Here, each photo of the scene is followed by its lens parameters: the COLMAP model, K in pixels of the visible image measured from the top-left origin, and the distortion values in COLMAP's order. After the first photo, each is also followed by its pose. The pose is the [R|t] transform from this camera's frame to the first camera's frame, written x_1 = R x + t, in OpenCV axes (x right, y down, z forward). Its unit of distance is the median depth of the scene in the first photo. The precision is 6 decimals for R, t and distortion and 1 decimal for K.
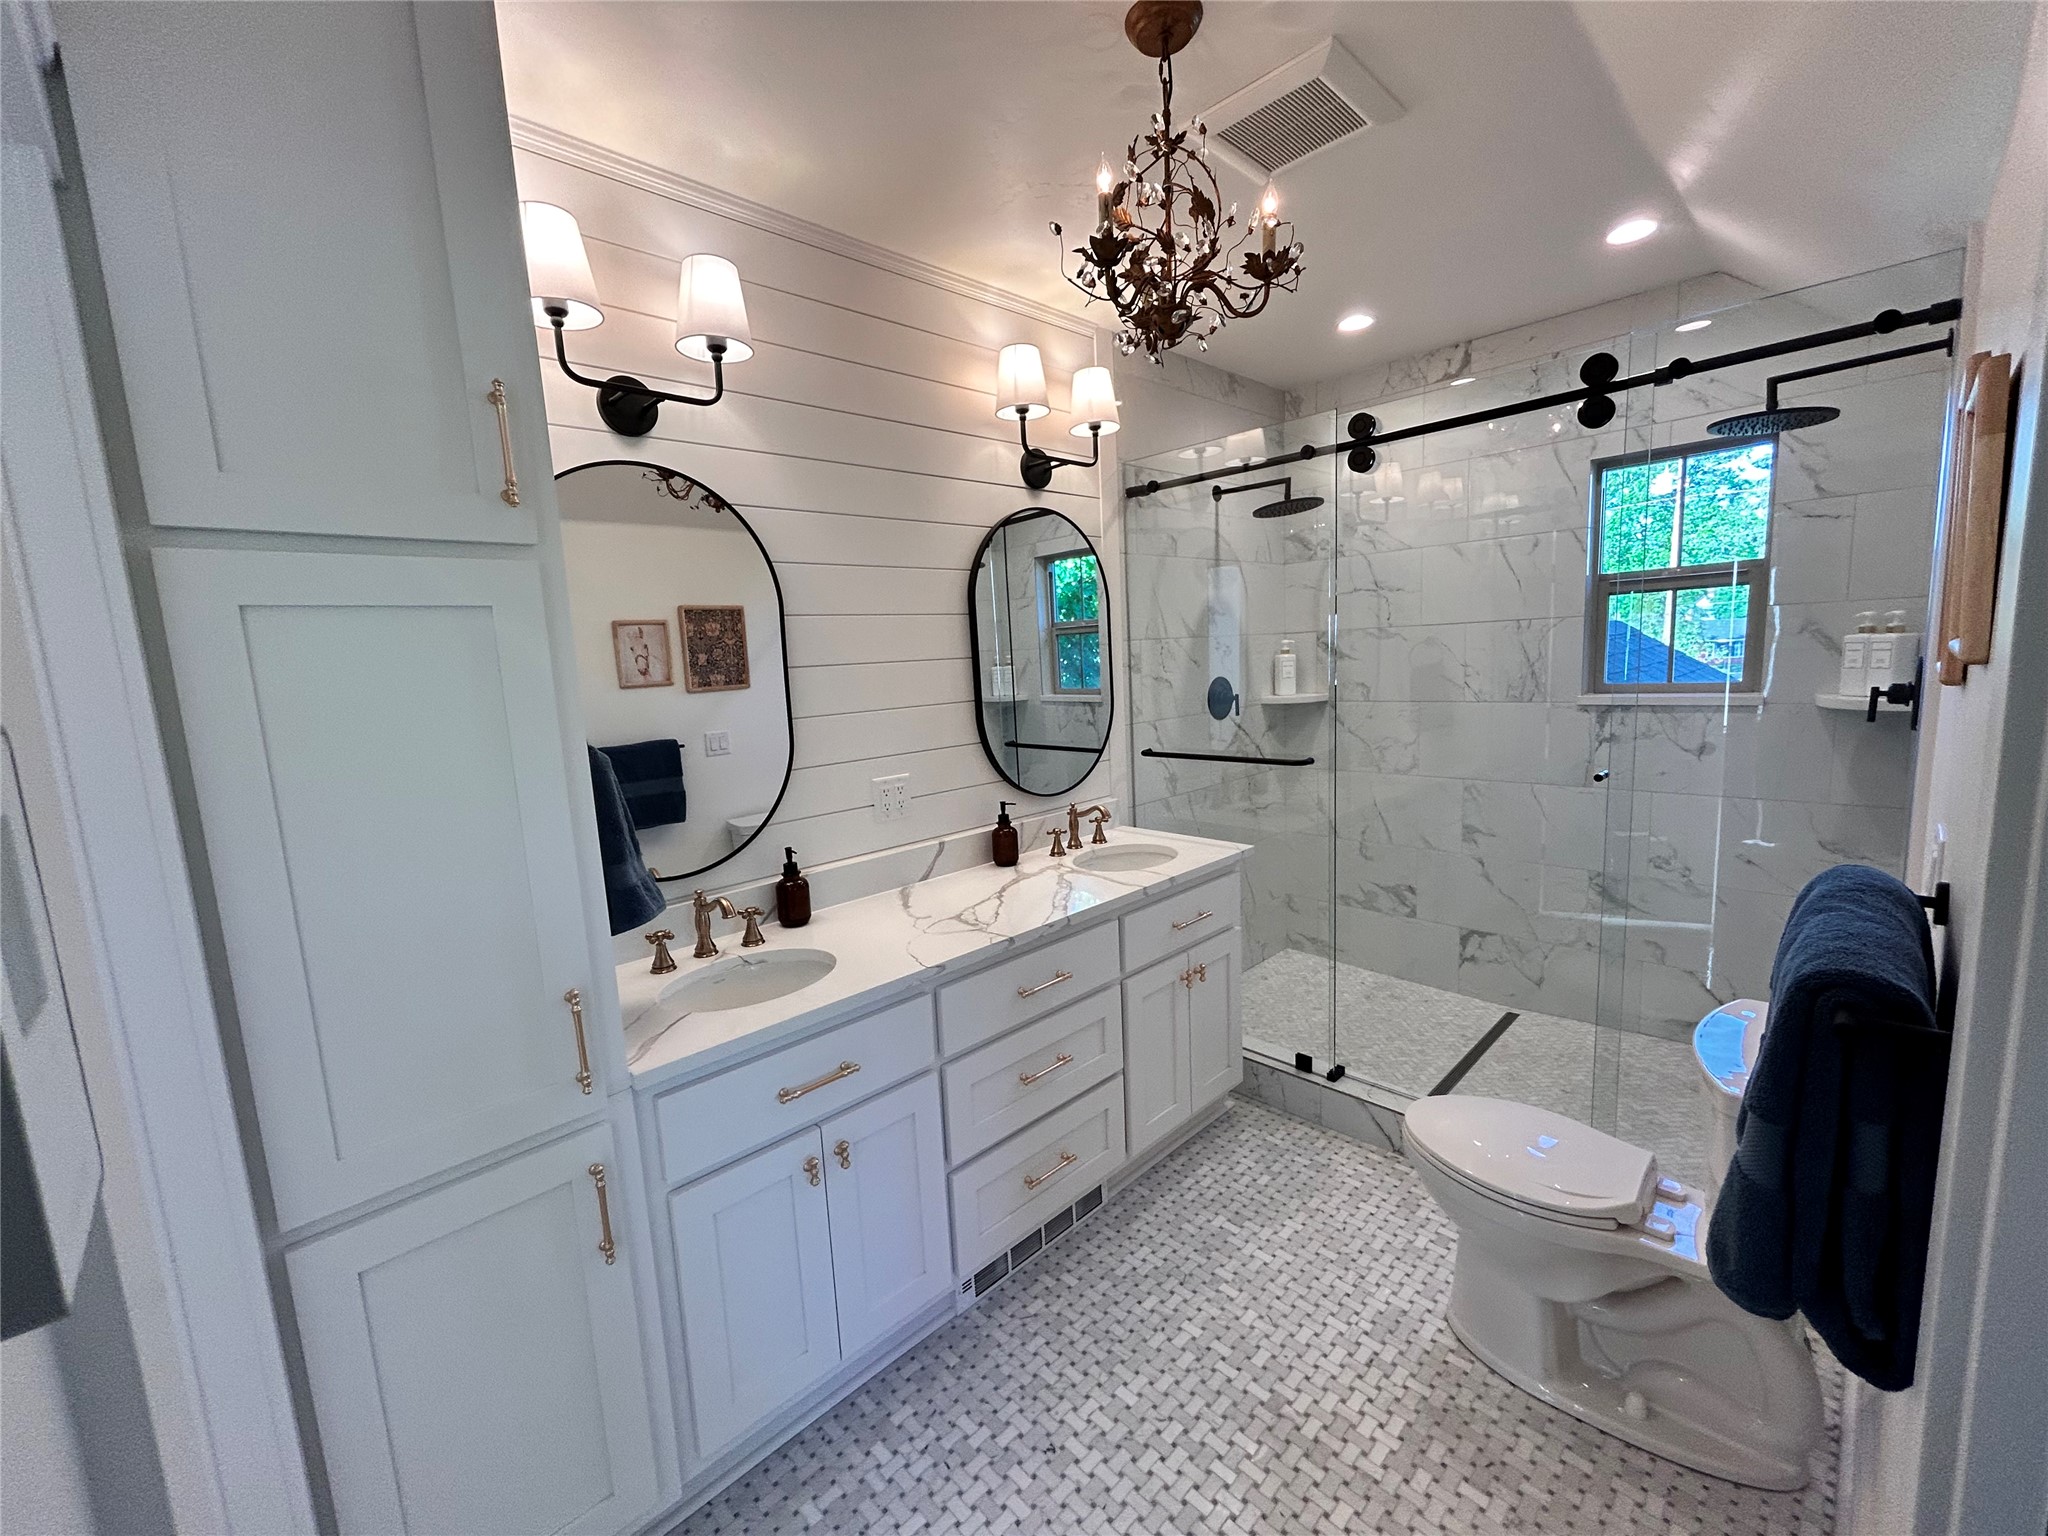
lens RADIAL K [[826.9, 0, 1024.0], [0, 826.9, 766.6], [0, 0, 1]] dist [-0.009436, 0.001080]
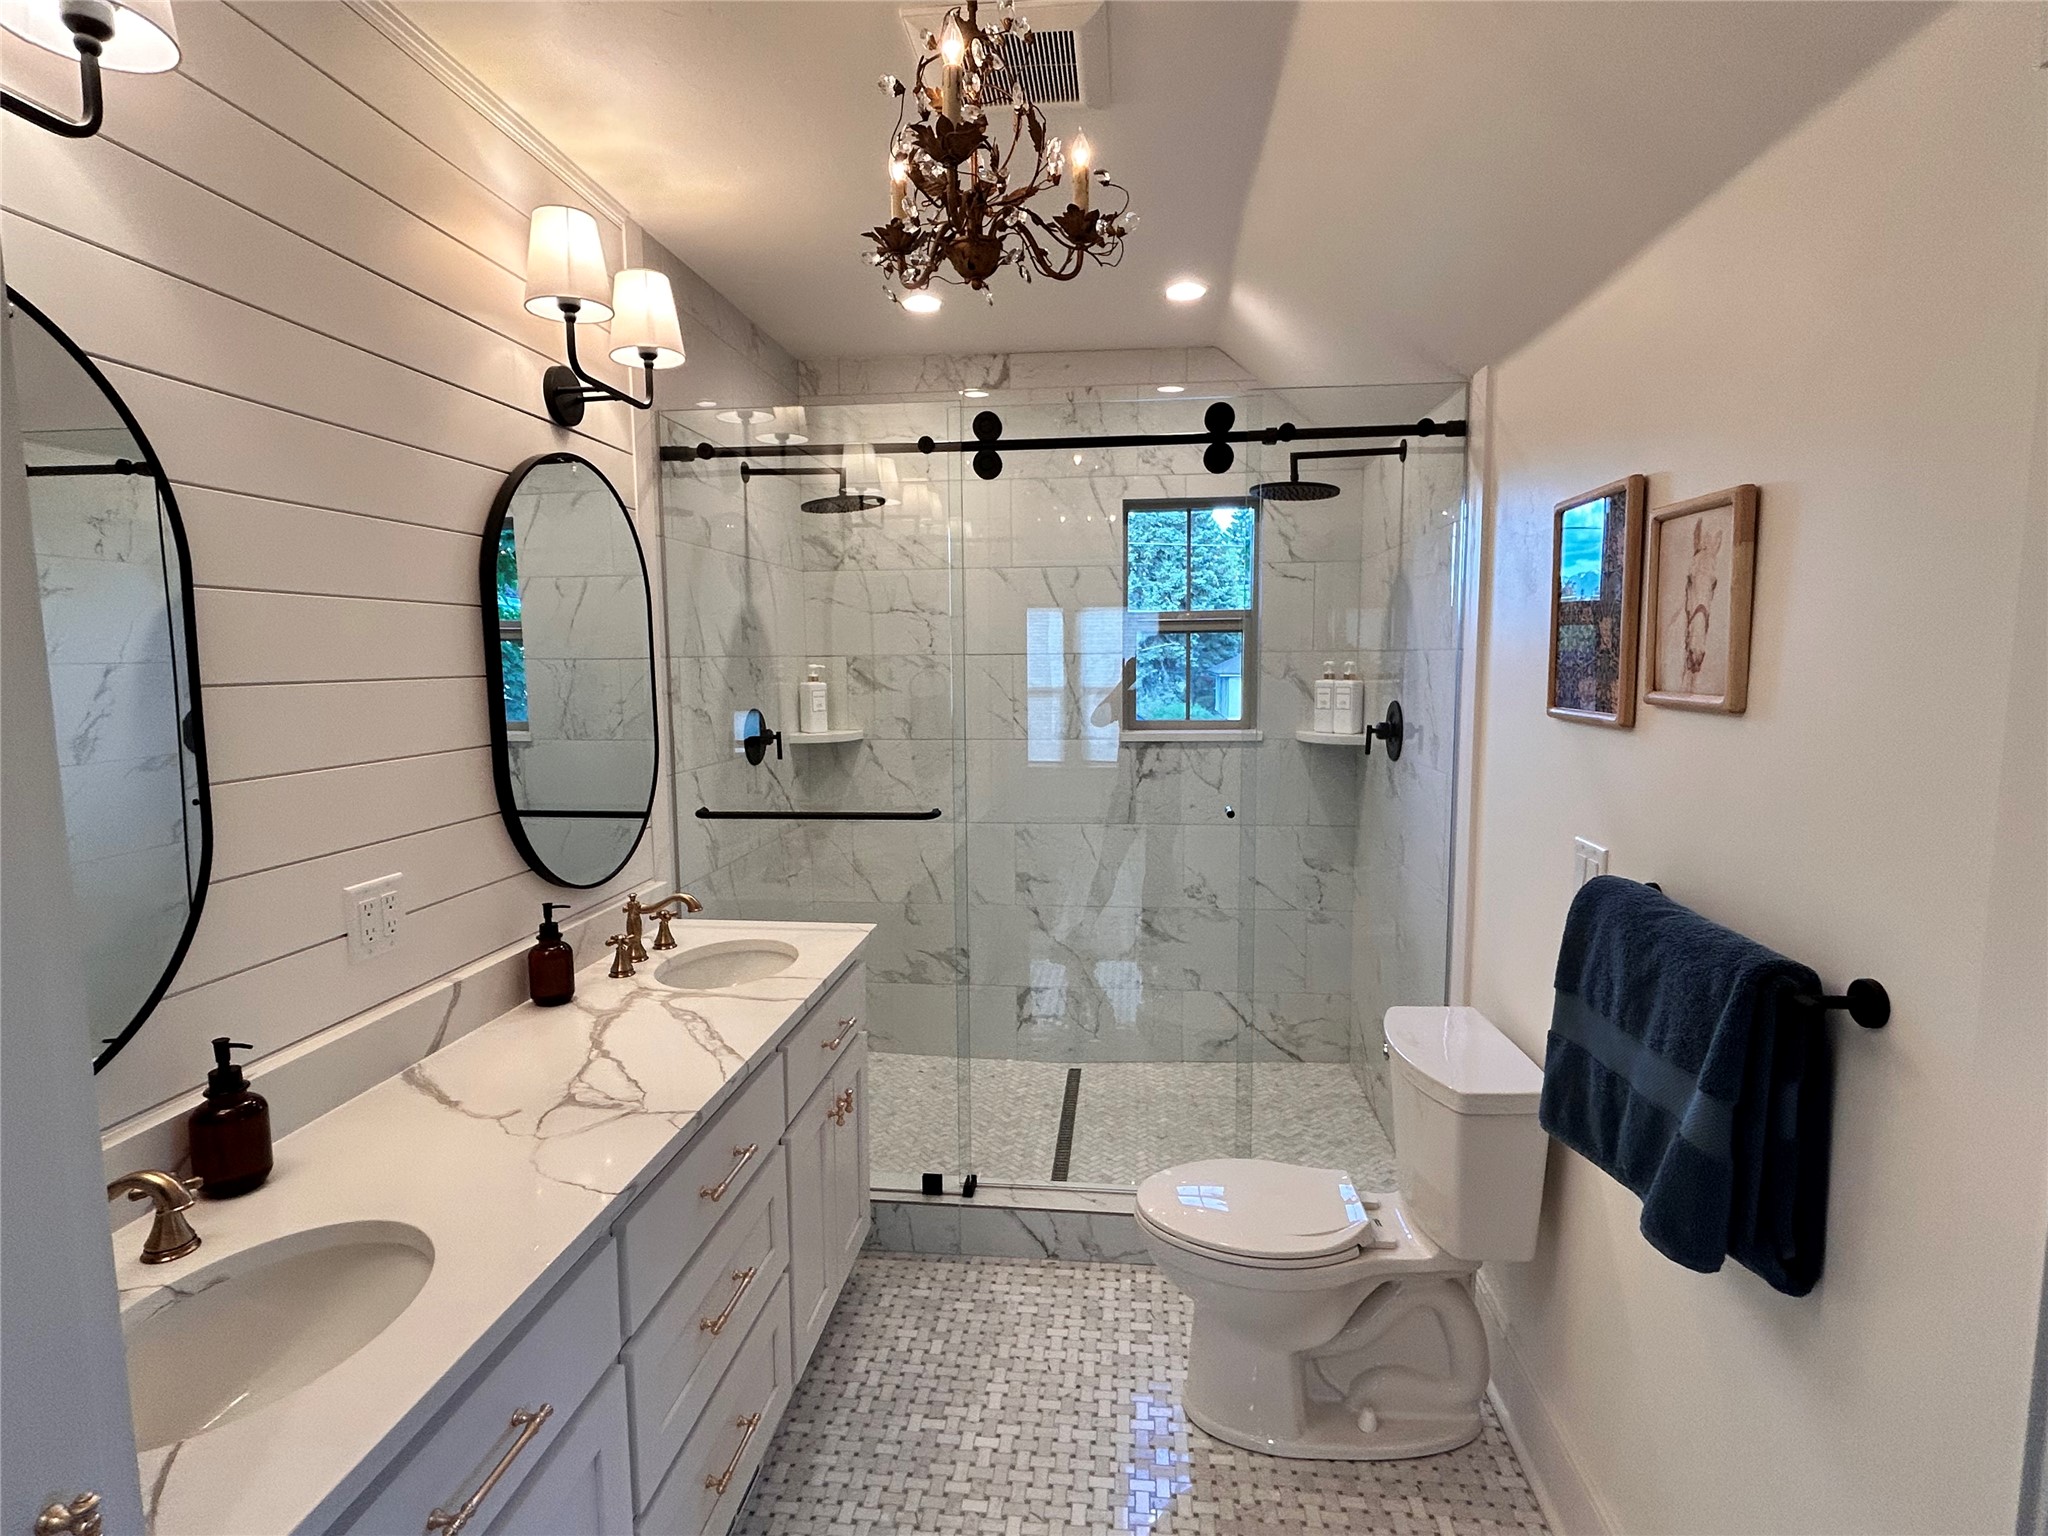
lens RADIAL K [[1022.7, 0, 1028.9], [0, 1022.7, 763.9], [0, 0, 1]] dist [-0.012376, 0.001538]
pose [[0.764580, -0.023083, 0.644115, -0.250113], [0.056850, 0.997879, -0.031721, -0.019032], [-0.642017, 0.060871, 0.764270, 0.160388]]
